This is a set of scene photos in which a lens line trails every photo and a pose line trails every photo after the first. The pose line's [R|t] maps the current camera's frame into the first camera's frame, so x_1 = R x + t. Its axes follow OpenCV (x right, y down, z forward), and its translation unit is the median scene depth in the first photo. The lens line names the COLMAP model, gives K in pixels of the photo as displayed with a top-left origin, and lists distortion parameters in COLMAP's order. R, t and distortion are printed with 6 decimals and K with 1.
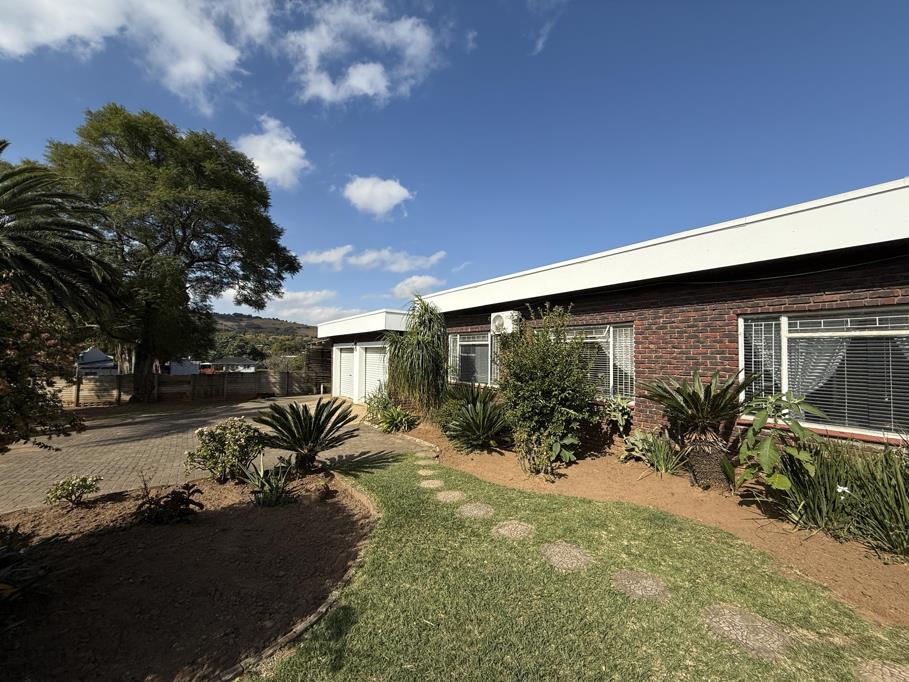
lens RADIAL K [[366.0, 0, 454.9], [0, 366.0, 338.9], [0, 0, 1]] dist [-0.001137, -0.000397]
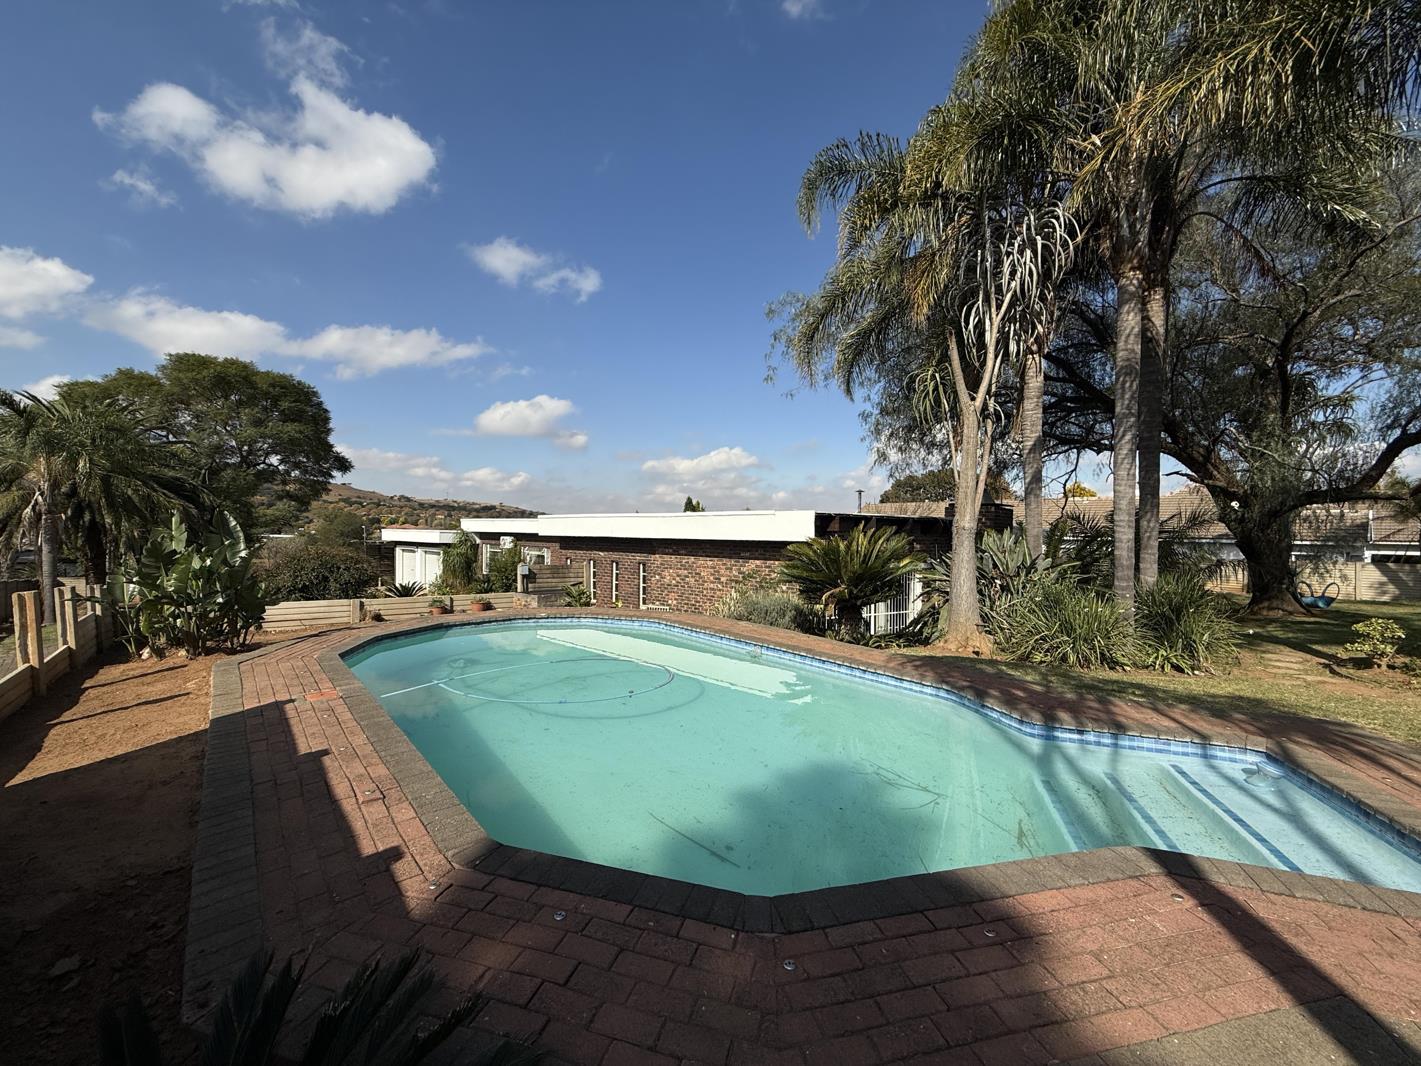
lens RADIAL K [[572.1, 0, 714.1], [0, 572.1, 536.4], [0, 0, 1]] dist [-0.001137, -0.000397]
pose [[0.966830, 0.004241, 0.255385, 0.333949], [-0.016477, 0.998815, 0.045789, -0.181974], [-0.254888, -0.048478, 0.965755, -1.740784]]
